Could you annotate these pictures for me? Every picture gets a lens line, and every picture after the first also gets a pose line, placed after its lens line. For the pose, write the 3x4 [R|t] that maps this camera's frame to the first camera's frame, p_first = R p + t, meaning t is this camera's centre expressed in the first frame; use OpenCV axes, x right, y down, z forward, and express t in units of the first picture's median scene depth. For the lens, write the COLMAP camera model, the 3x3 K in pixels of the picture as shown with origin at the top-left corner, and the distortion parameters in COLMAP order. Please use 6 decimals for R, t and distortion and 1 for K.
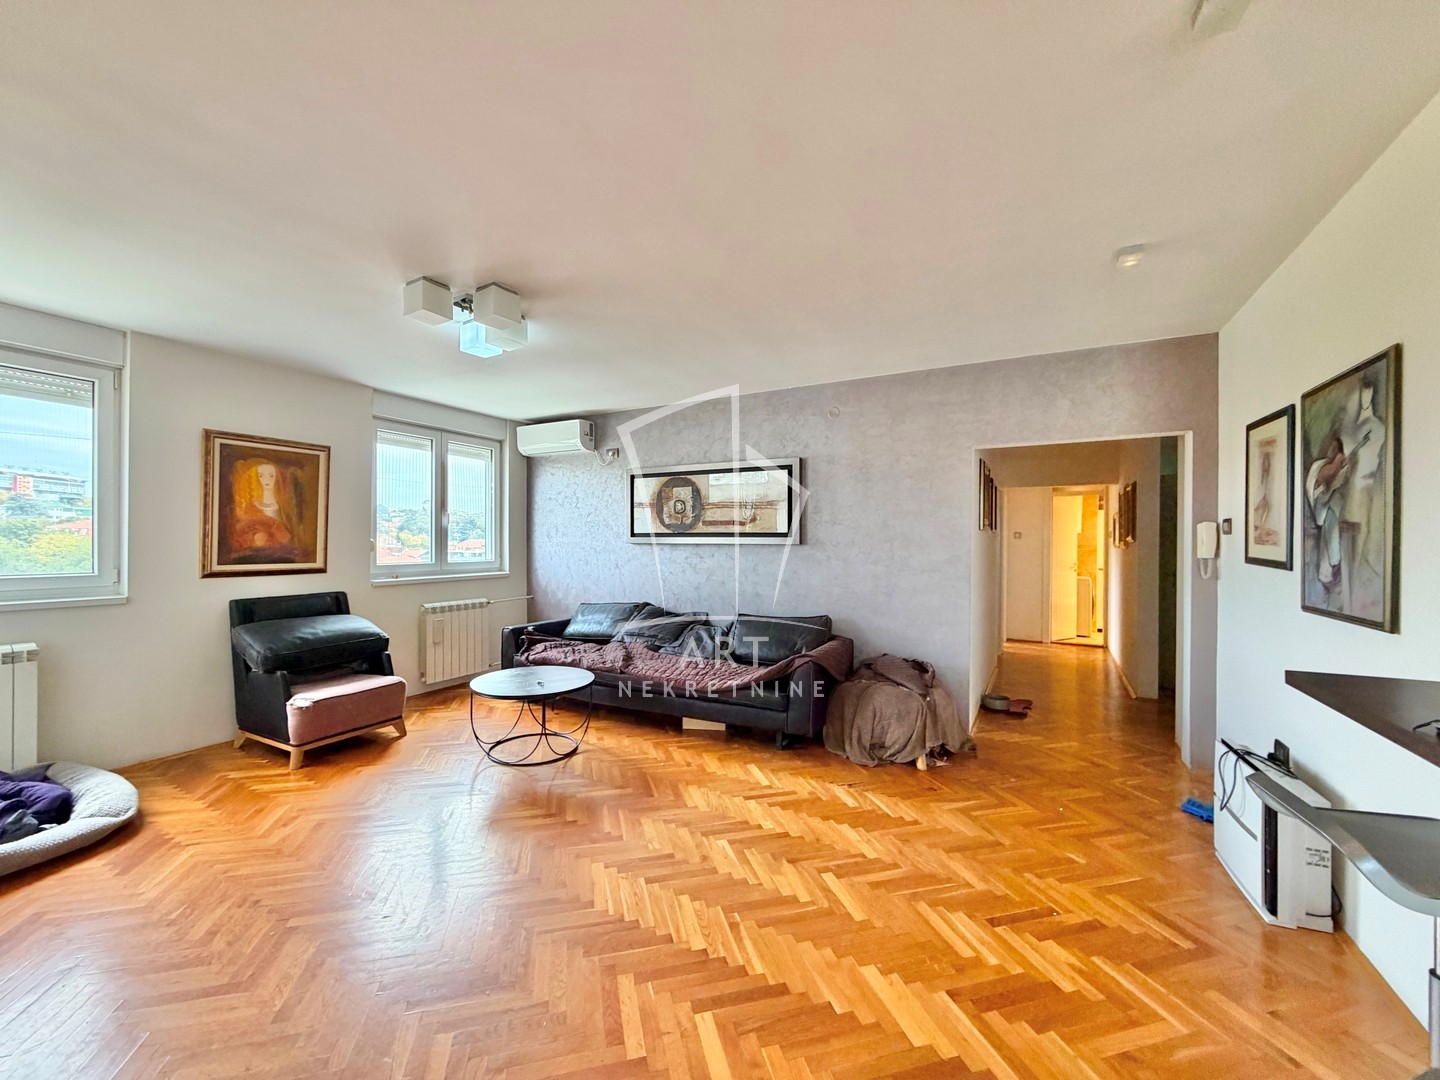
lens RADIAL K [[574.0, 0, 720.0], [0, 574.0, 540.0], [0, 0, 1]] dist [-0.000035, -0.000004]
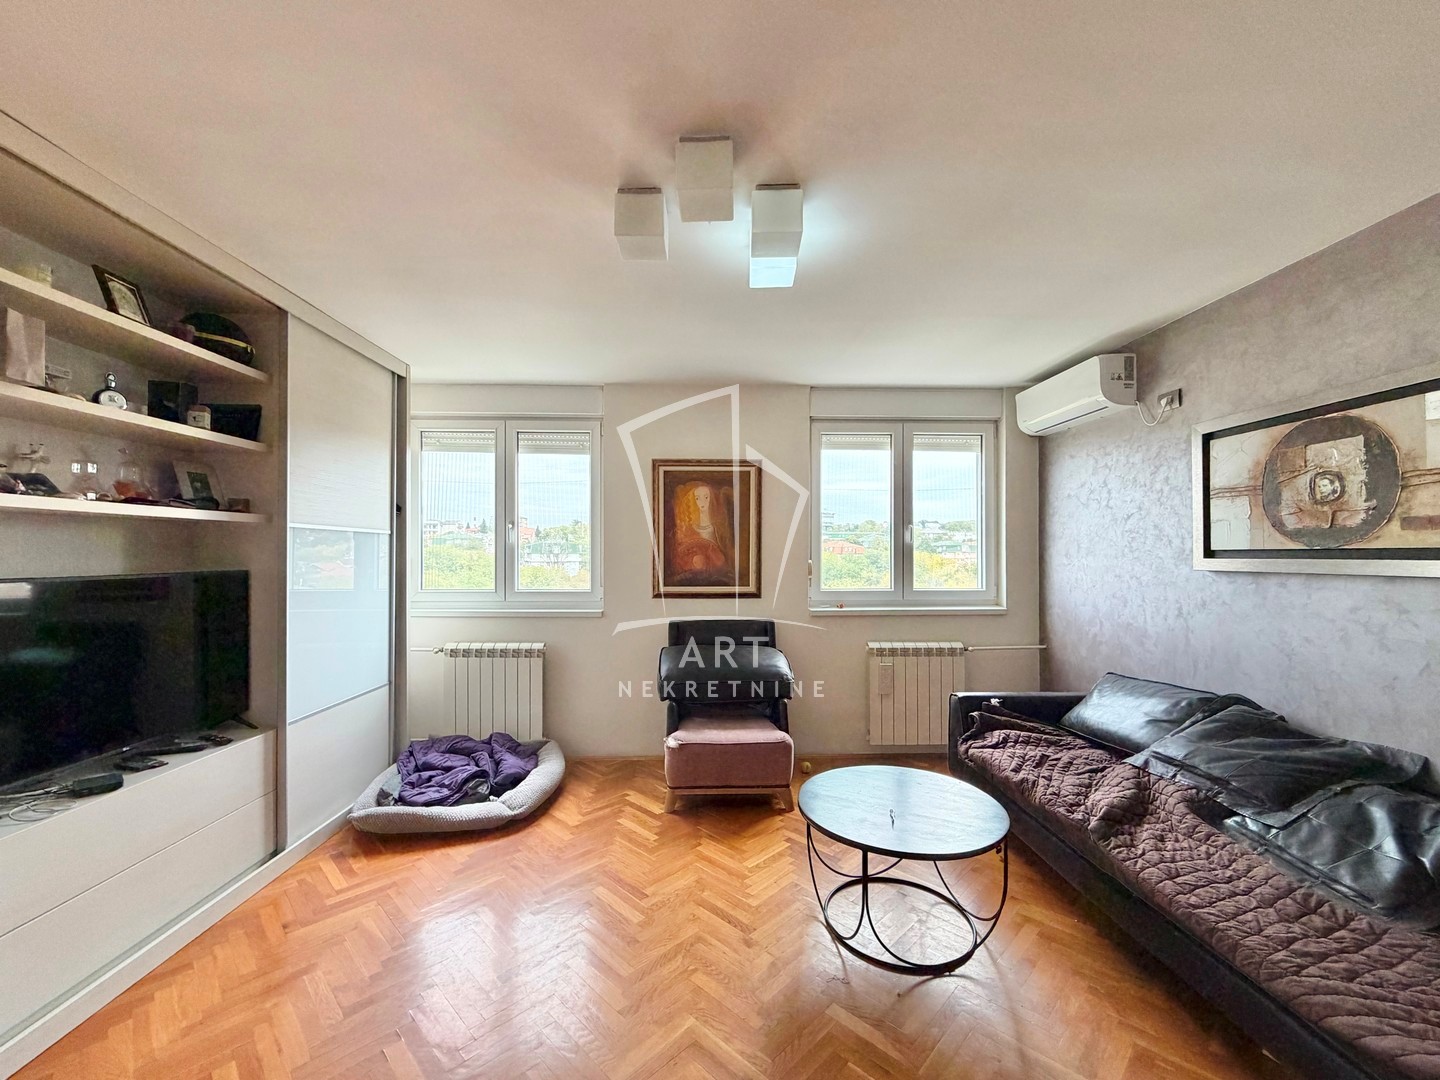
lens RADIAL K [[586.5, 0, 717.8], [0, 586.5, 553.0], [0, 0, 1]] dist [-0.000920, -0.000111]
pose [[0.501334, -0.005554, -0.865236, 0.082895], [0.003858, 0.999984, -0.004184, -0.009825], [0.865245, -0.001241, 0.501348, 0.413113]]
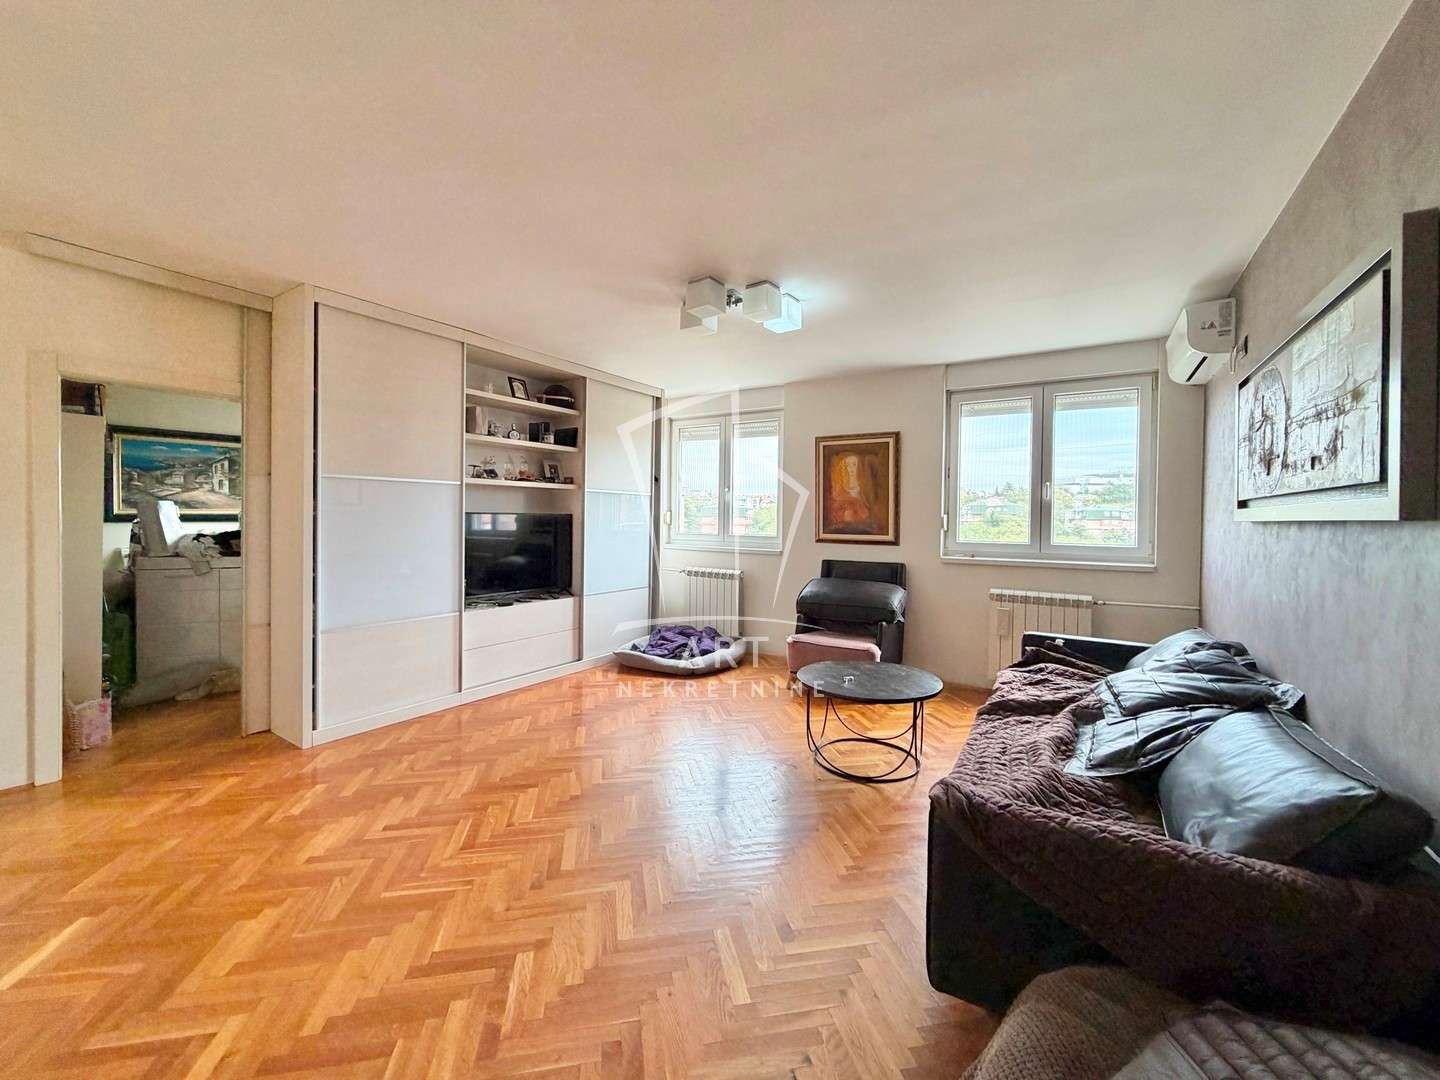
lens RADIAL K [[588.7, 0, 716.1], [0, 588.7, 525.3], [0, 0, 1]] dist [-0.000236, 0.000015]
pose [[-0.075273, 0.008177, -0.997129, 0.425143], [-0.010728, 0.999902, 0.009010, 0.010109], [0.997105, 0.011375, -0.075178, 0.644665]]
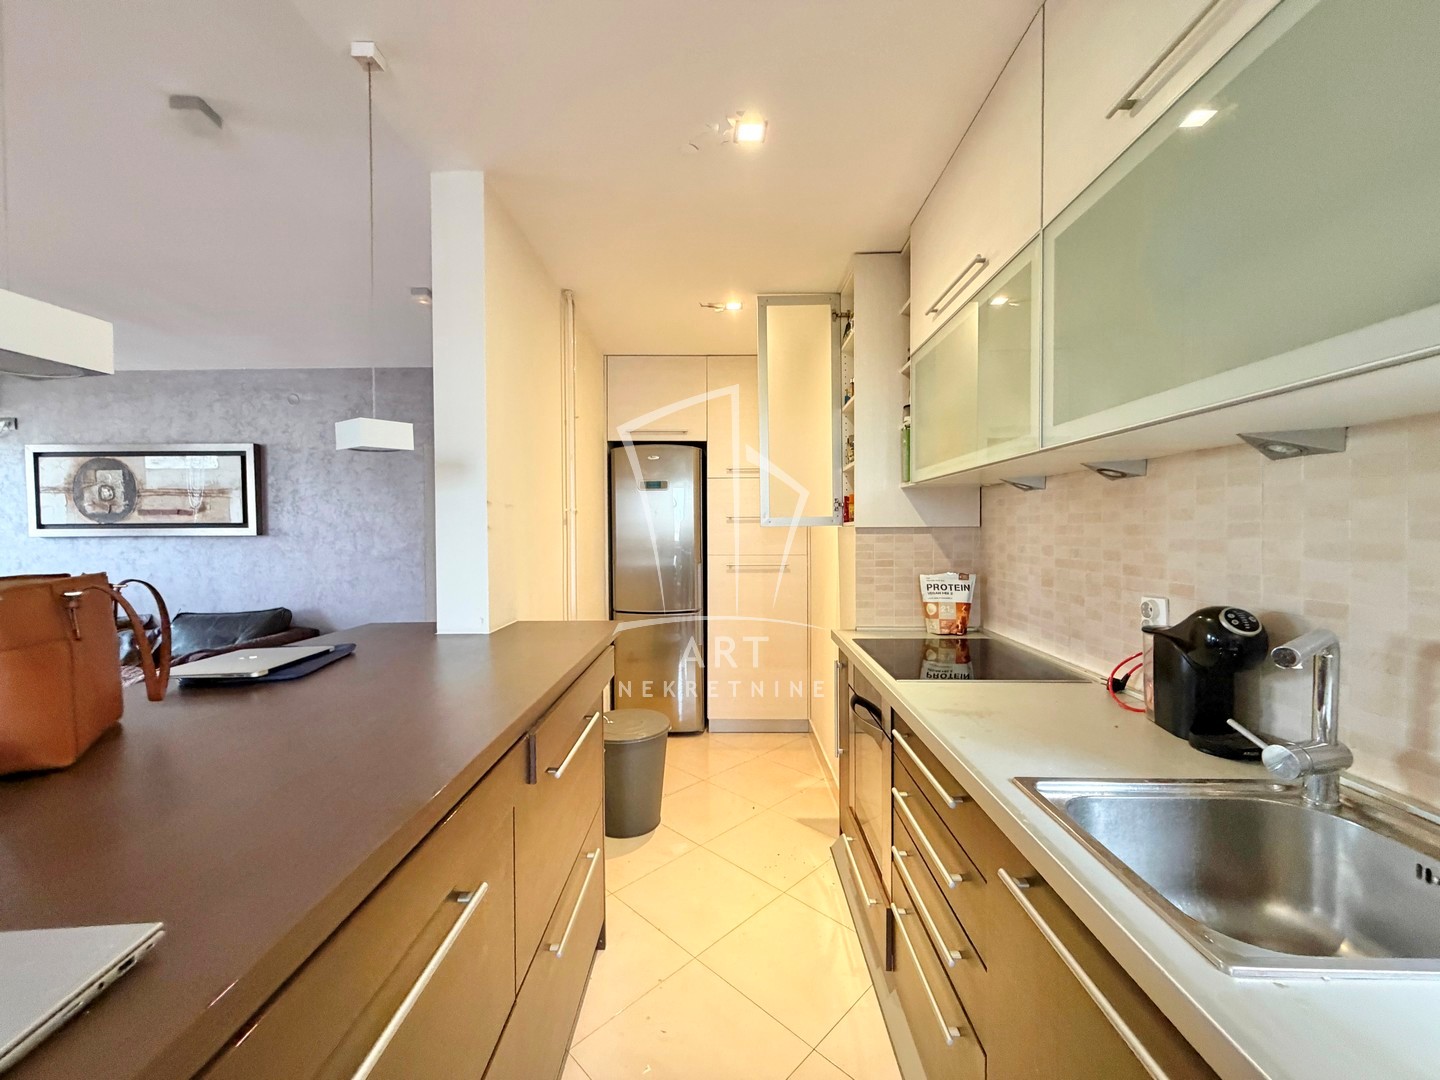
lens RADIAL K [[574.0, 0, 720.0], [0, 574.0, 540.0], [0, 0, 1]] dist [-0.000035, -0.000004]
pose [[0.881834, -0.019499, 0.471156, 0.348507], [0.008497, 0.999640, 0.025467, -0.002169], [-0.471483, -0.018454, 0.881682, -0.194452]]
